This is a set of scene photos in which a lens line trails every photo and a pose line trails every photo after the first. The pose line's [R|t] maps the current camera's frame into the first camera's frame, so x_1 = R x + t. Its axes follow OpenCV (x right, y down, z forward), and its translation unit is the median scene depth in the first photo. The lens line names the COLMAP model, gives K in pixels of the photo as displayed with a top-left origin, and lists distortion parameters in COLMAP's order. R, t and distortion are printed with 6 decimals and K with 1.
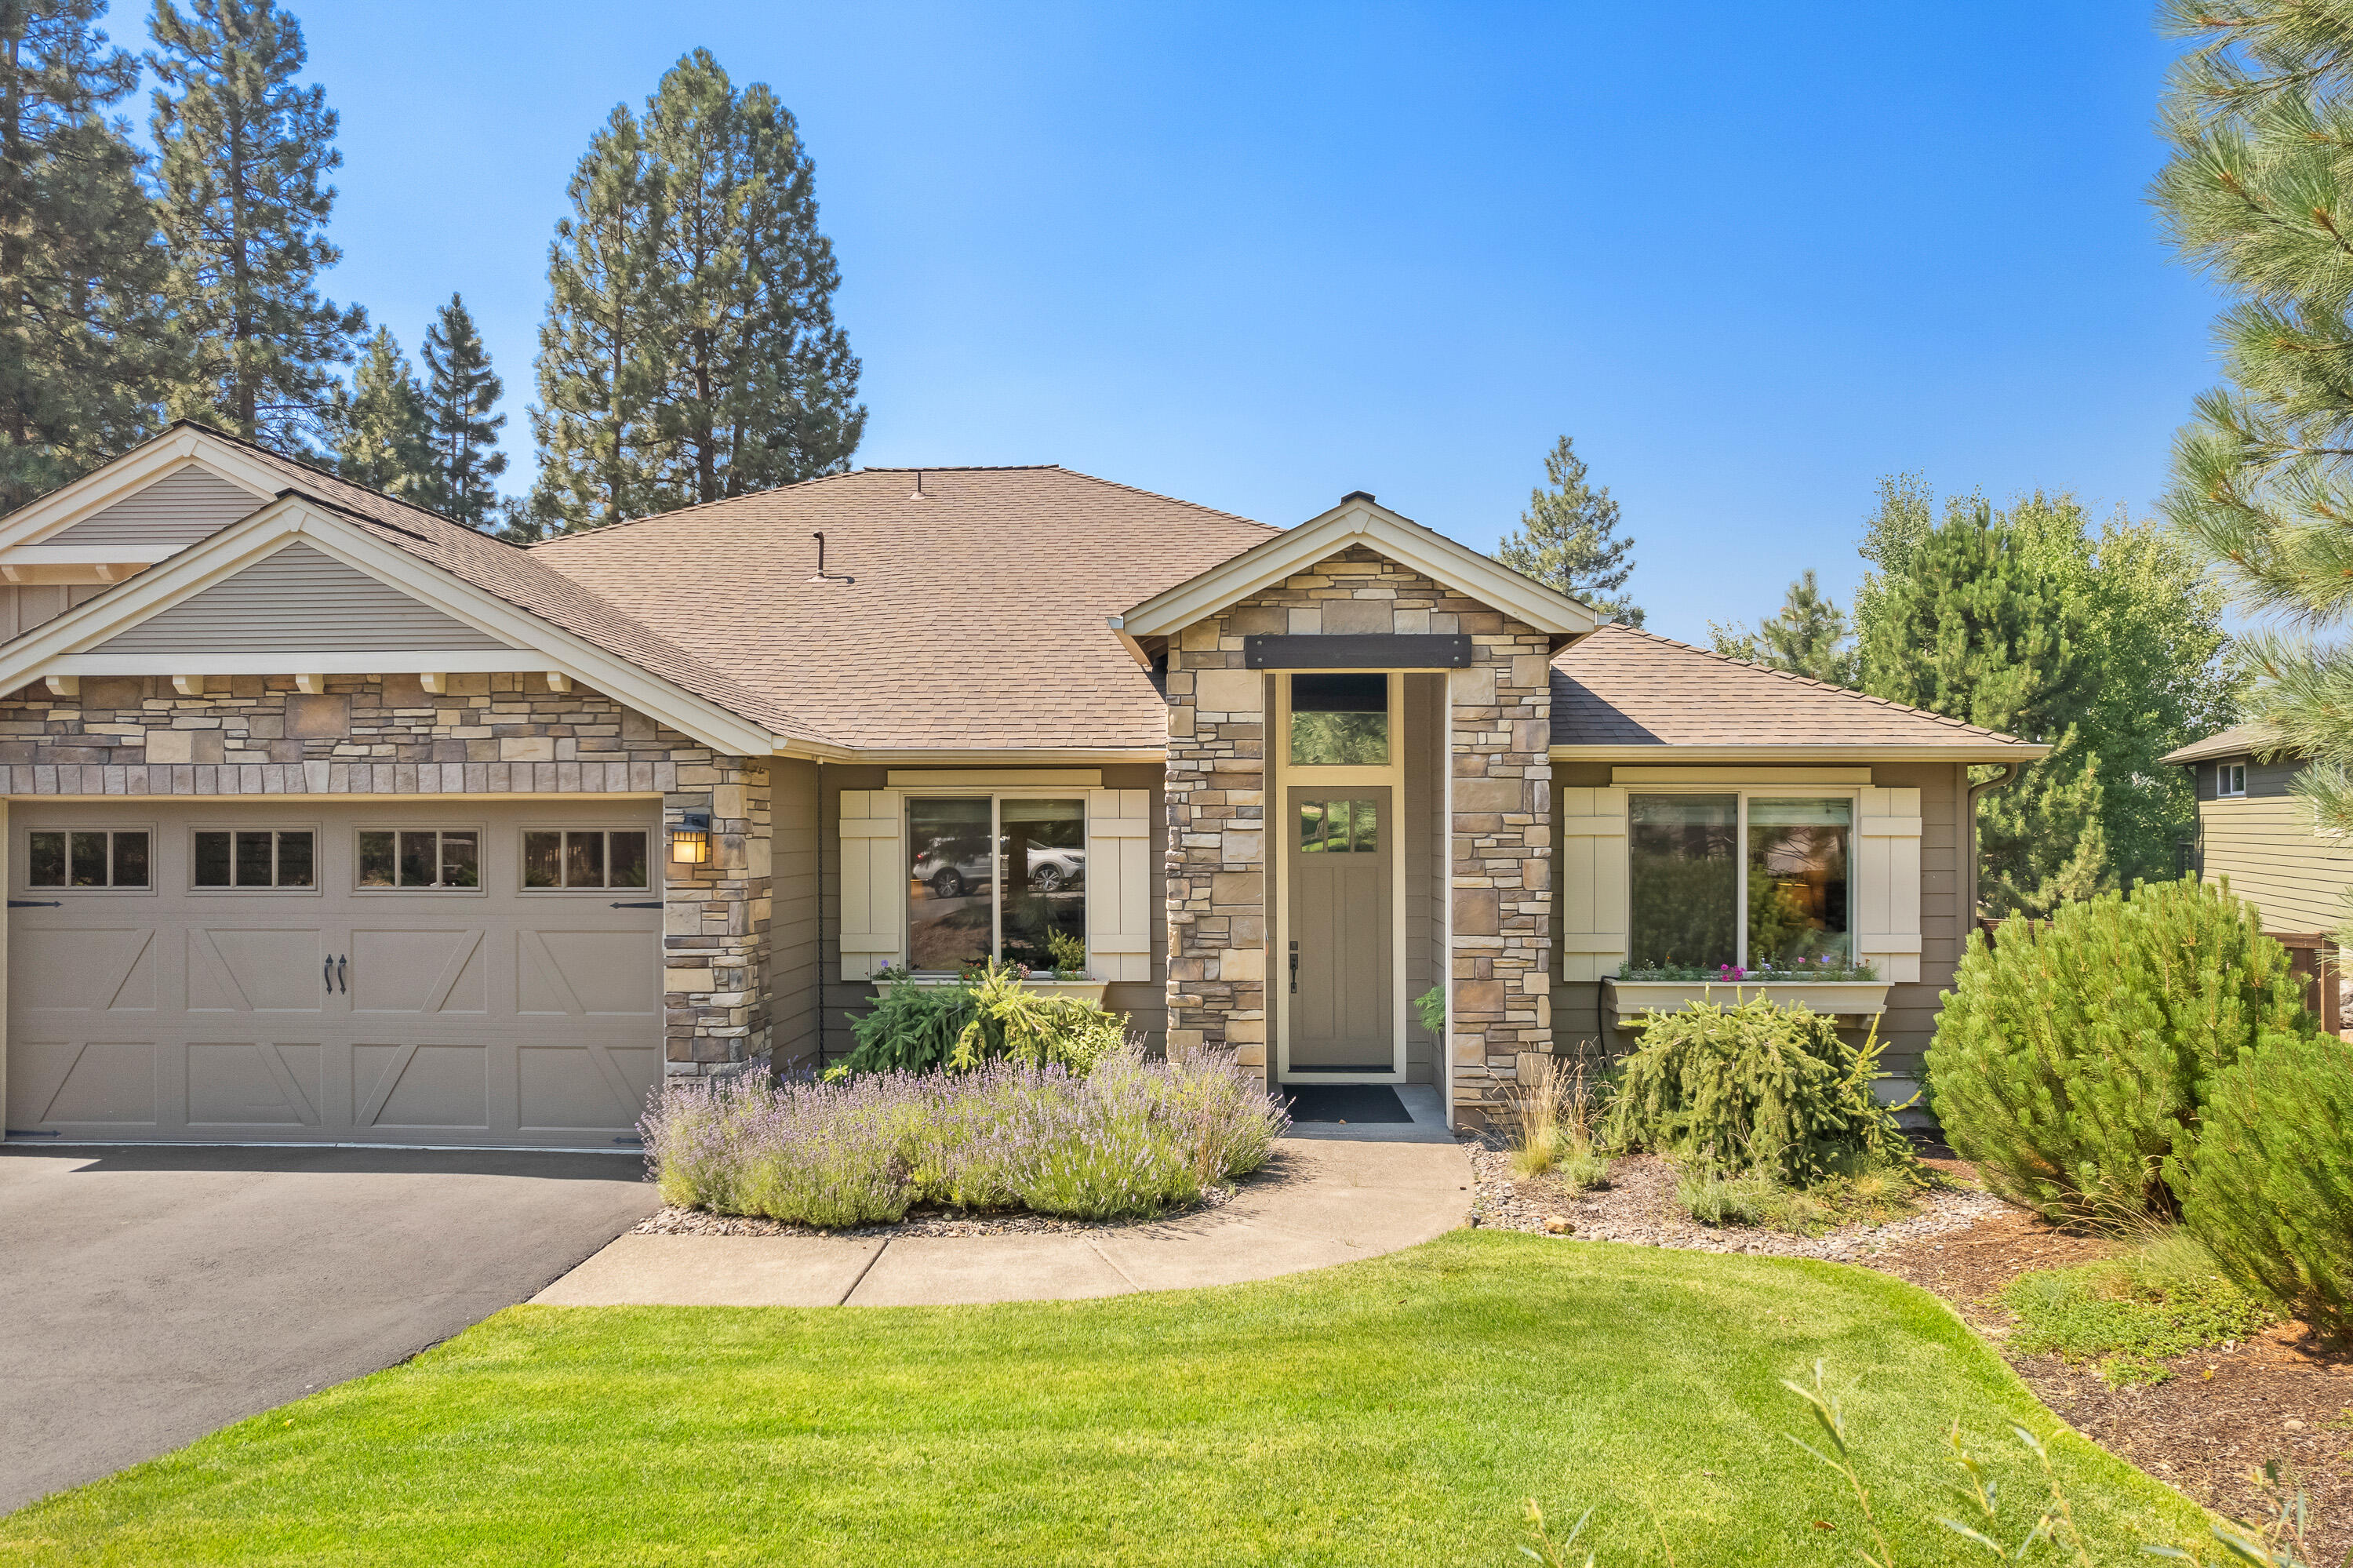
lens RADIAL K [[1520.0, 0, 1106.0], [0, 1520.0, 801.1], [0, 0, 1]] dist [-0.023852, 0.002173]
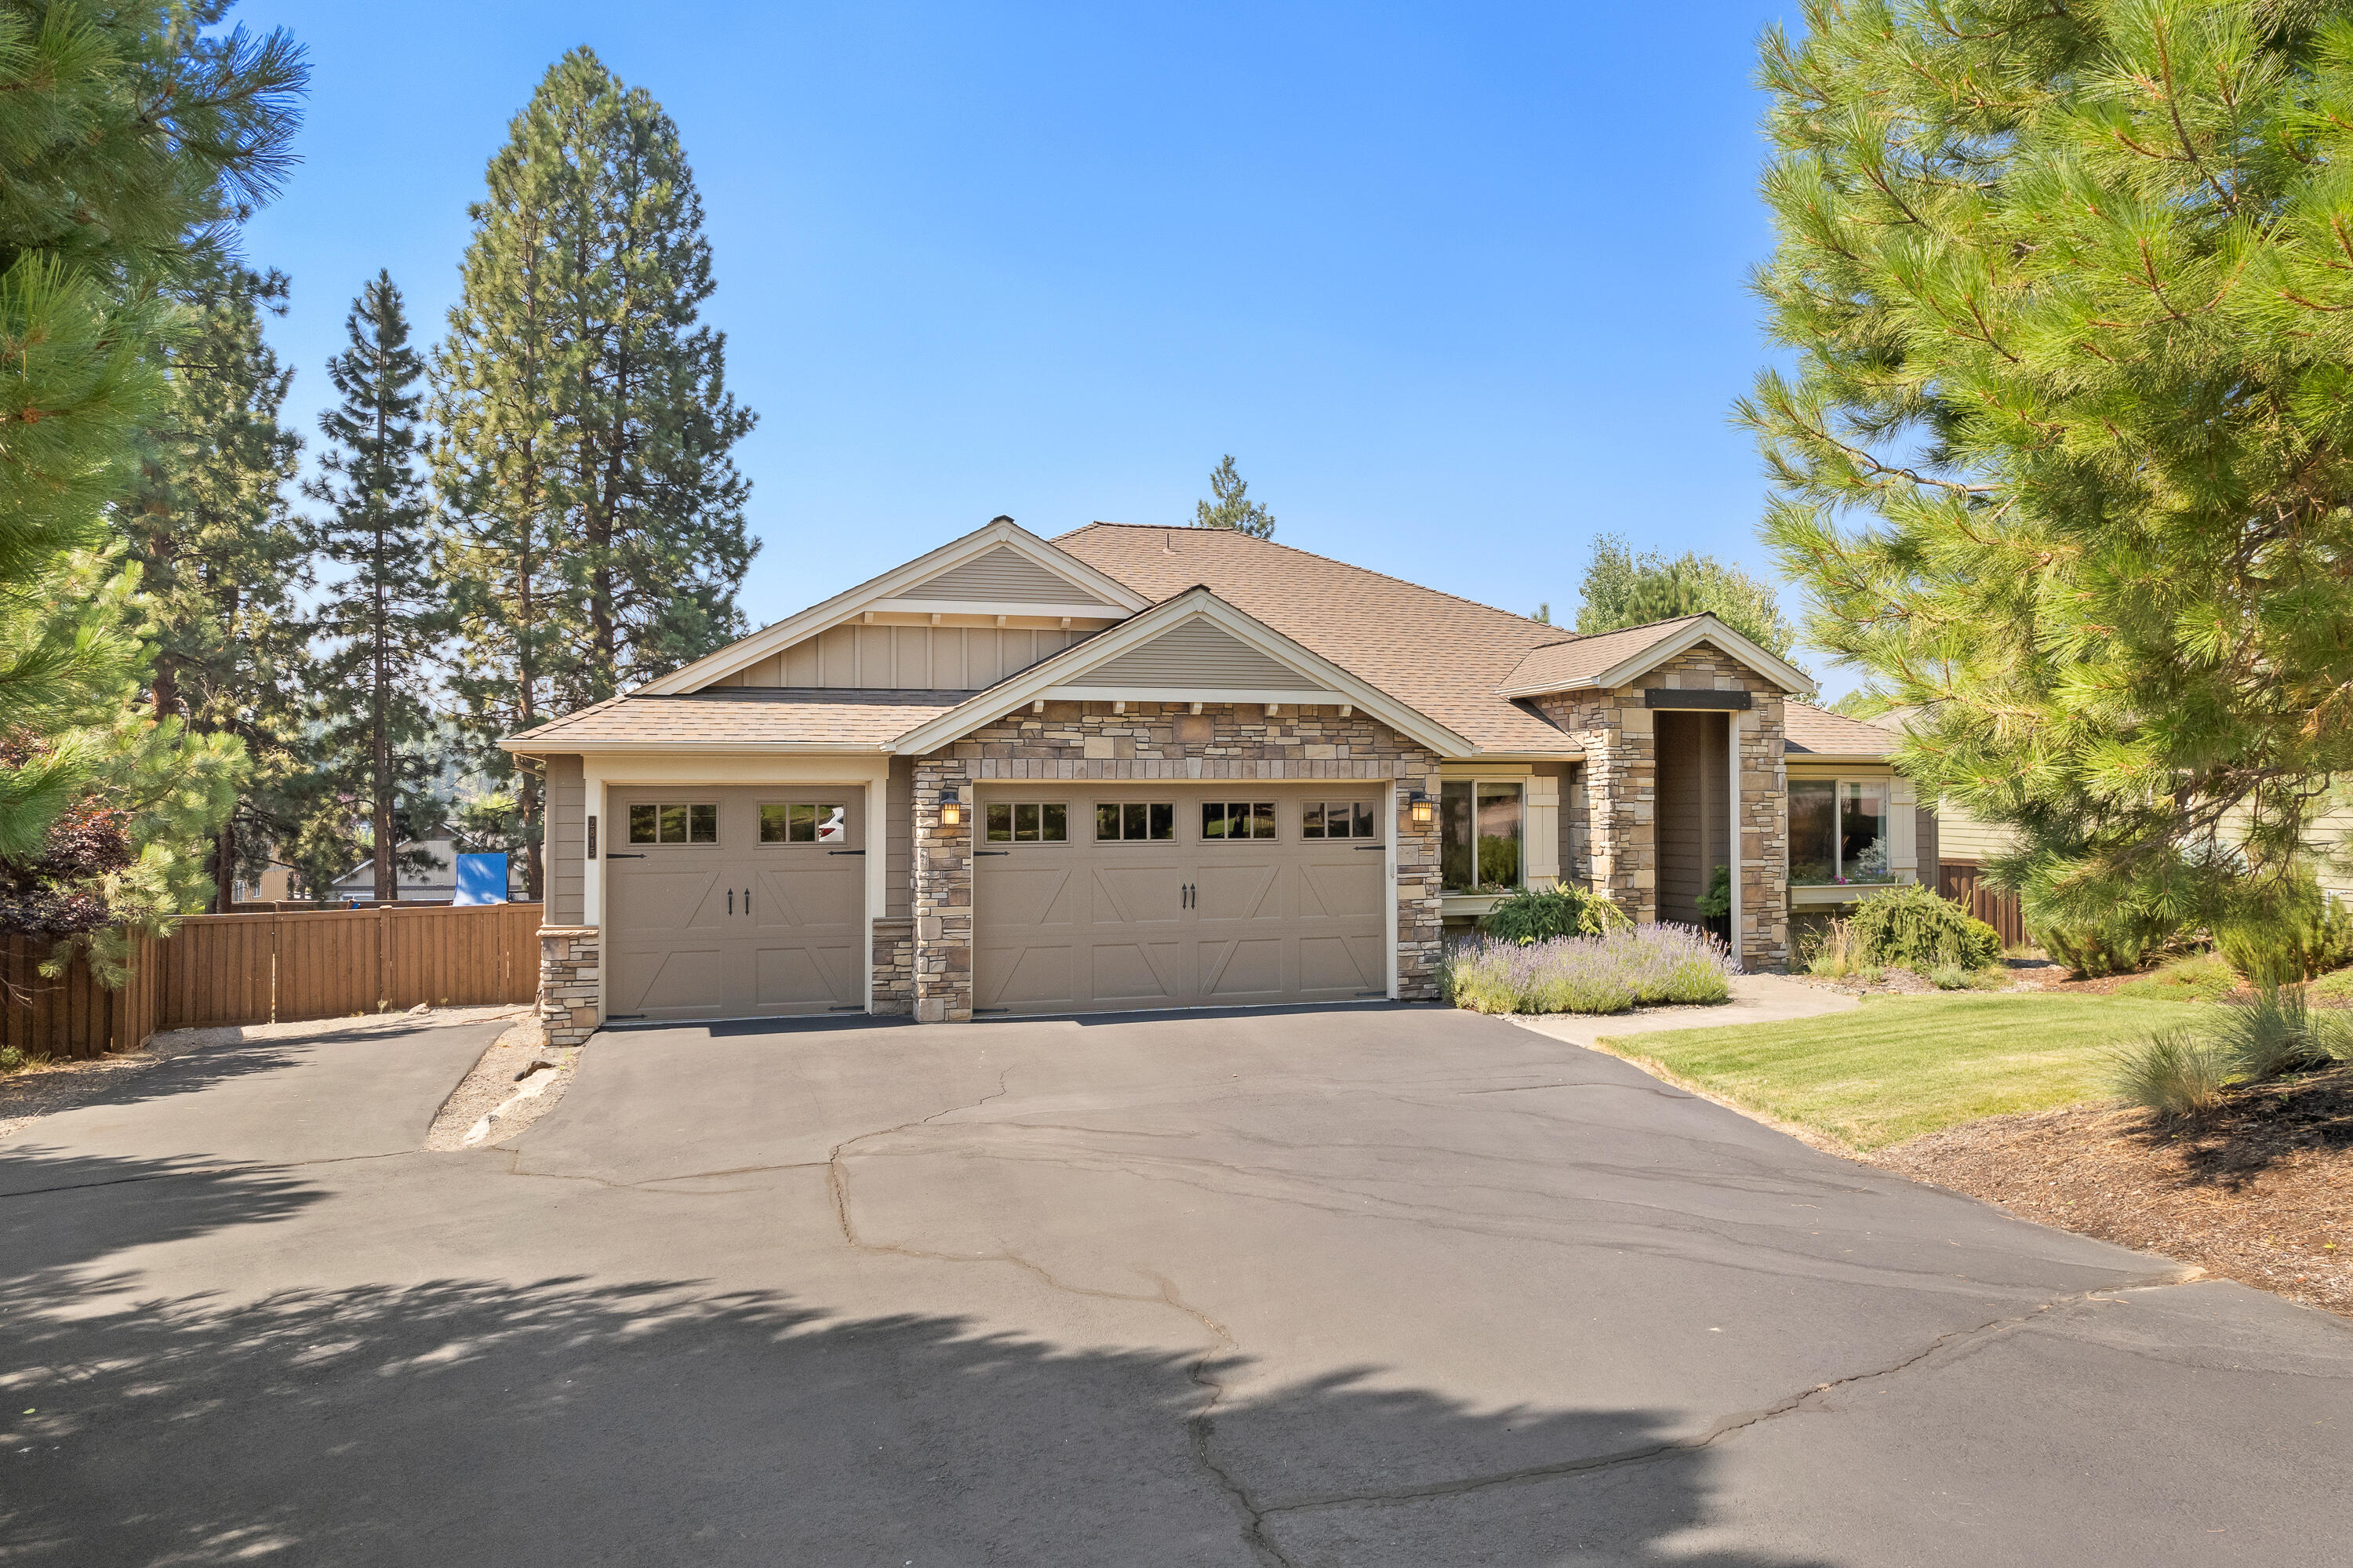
lens RADIAL K [[1572.7, 0, 1175.3], [0, 1572.7, 744.8], [0, 0, 1]] dist [-0.082089, 0.088943]
pose [[0.932133, 0.011197, 0.361943, -1.038918], [-0.003661, 0.999762, -0.021501, -0.004699], [-0.362098, 0.018716, 0.931952, -0.460448]]
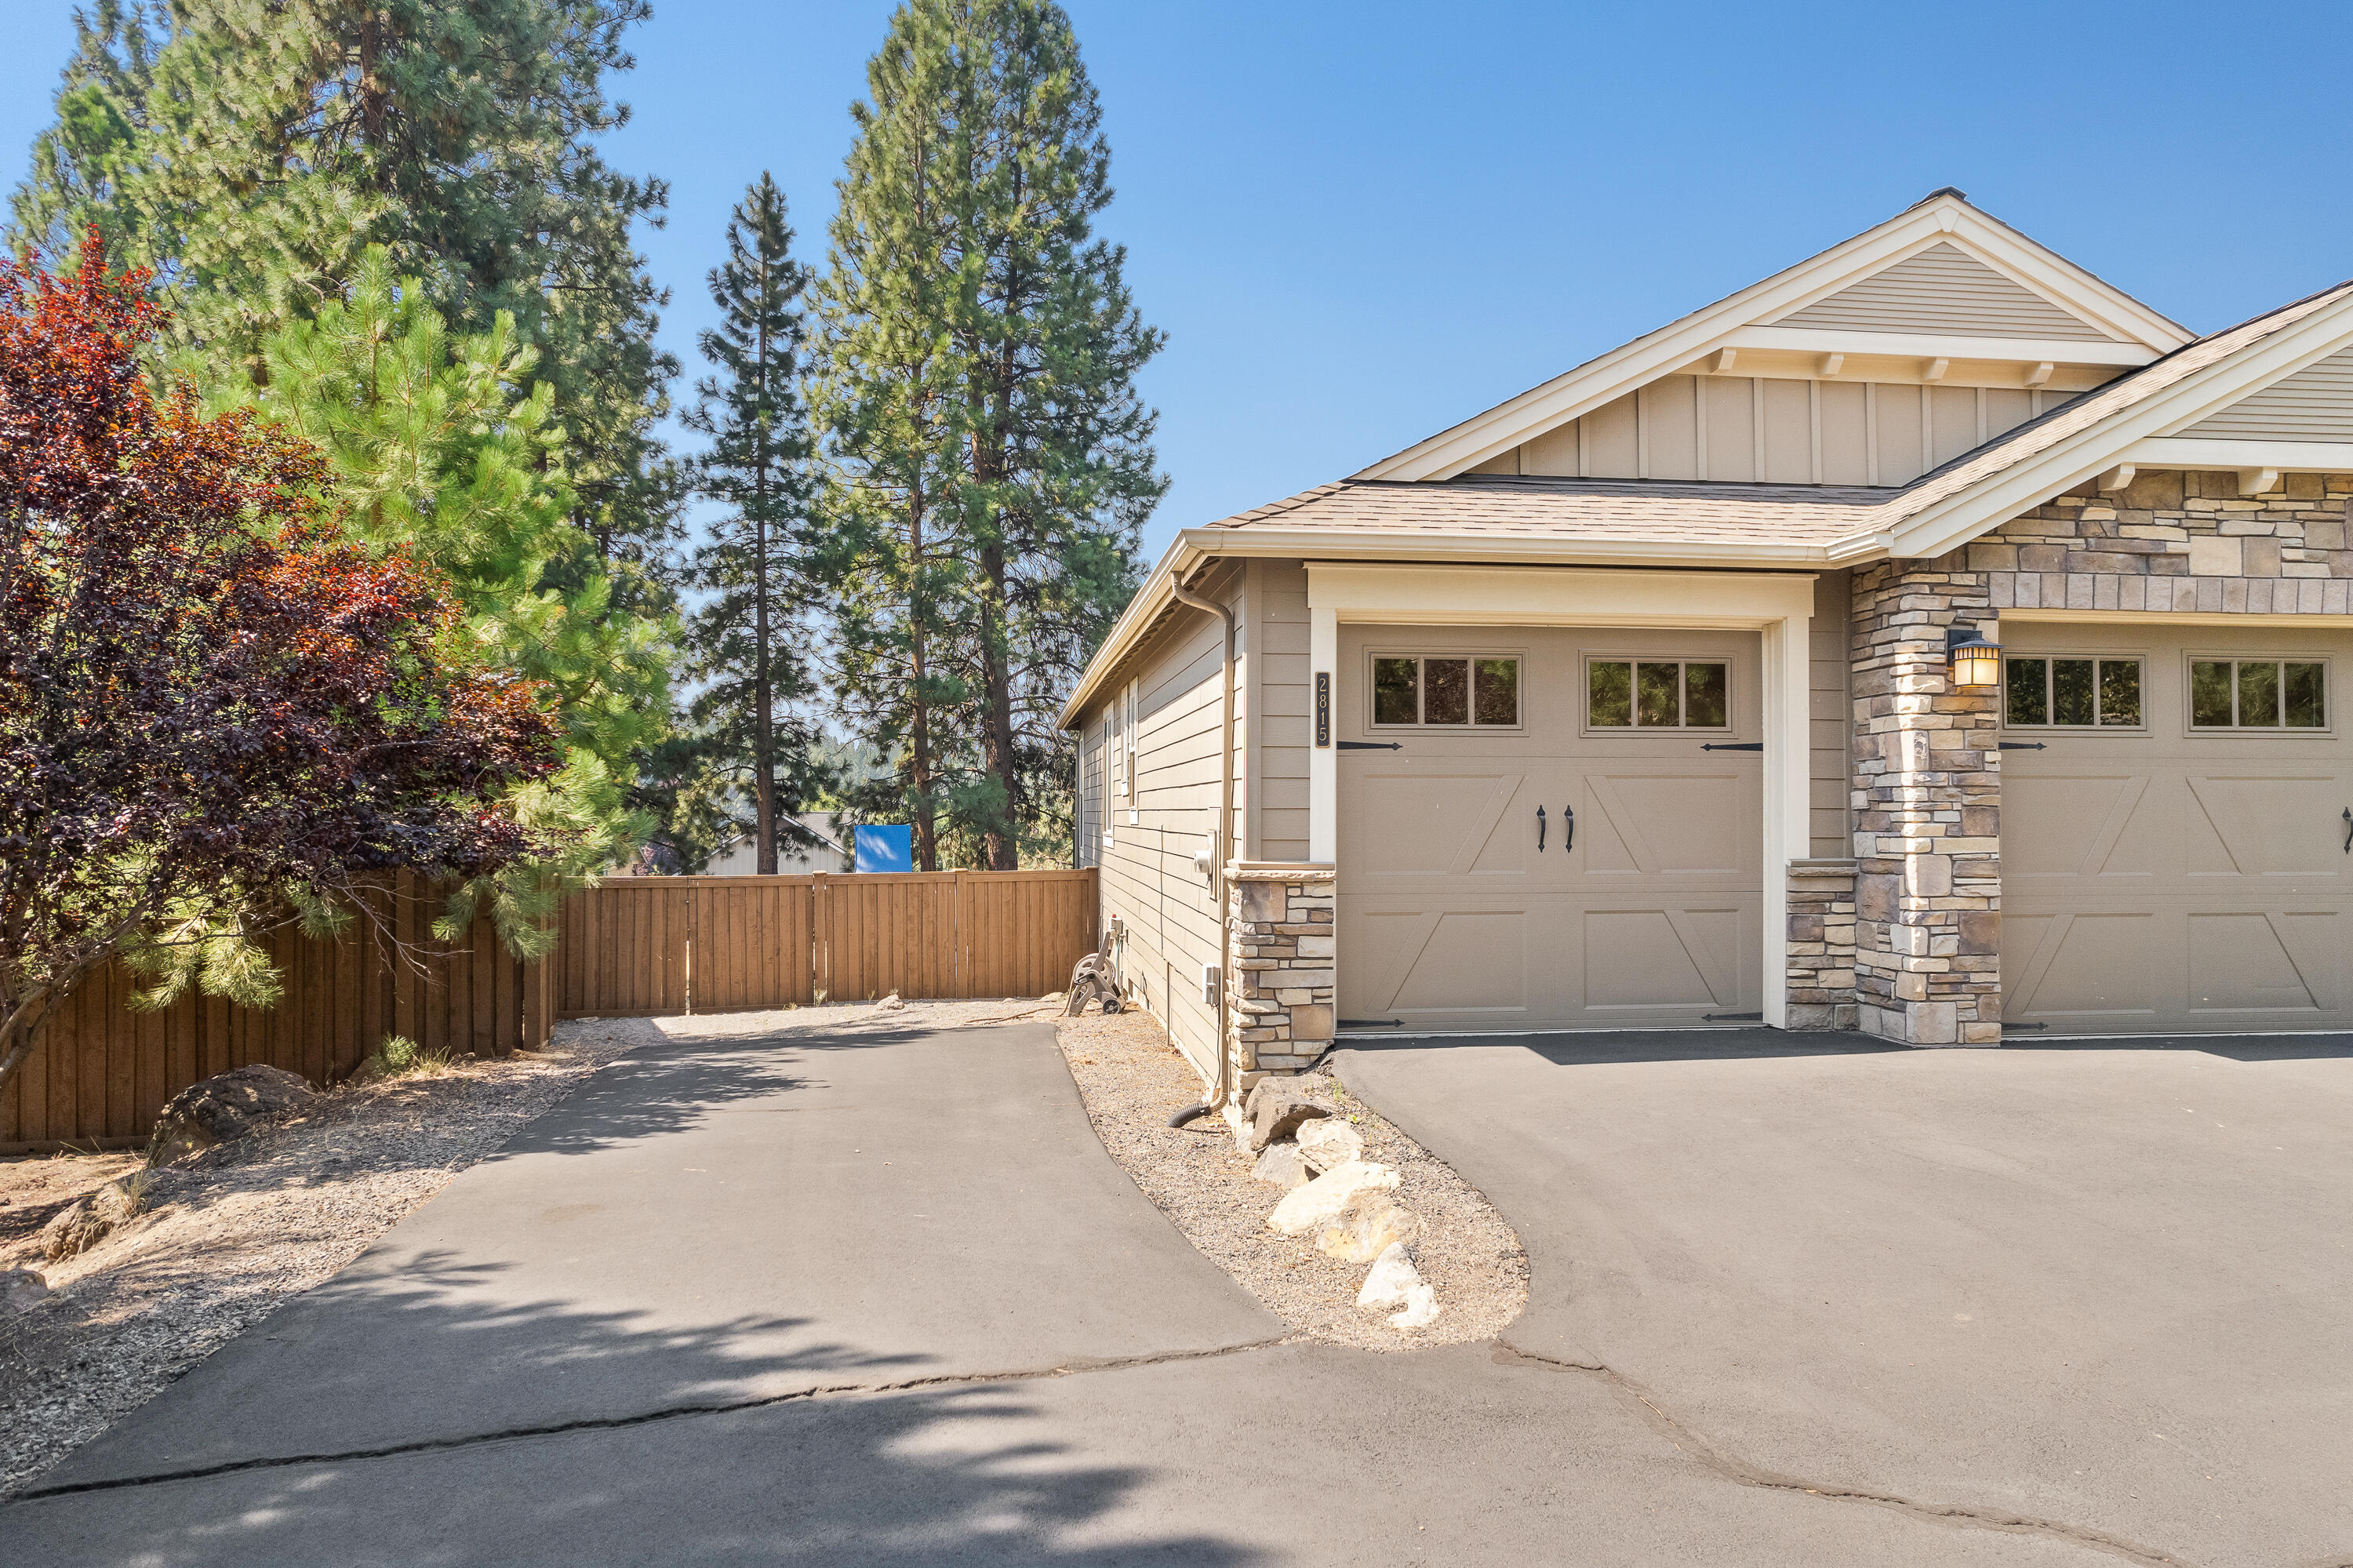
lens RADIAL K [[1521.7, 0, 1176.5], [0, 1521.7, 784.0], [0, 0, 1]] dist [-0.056866, 0.046641]
pose [[0.978271, 0.013211, 0.206910, -1.254785], [-0.011898, 0.999900, -0.007593, 0.095658], [-0.206990, 0.004966, 0.978331, 0.285213]]
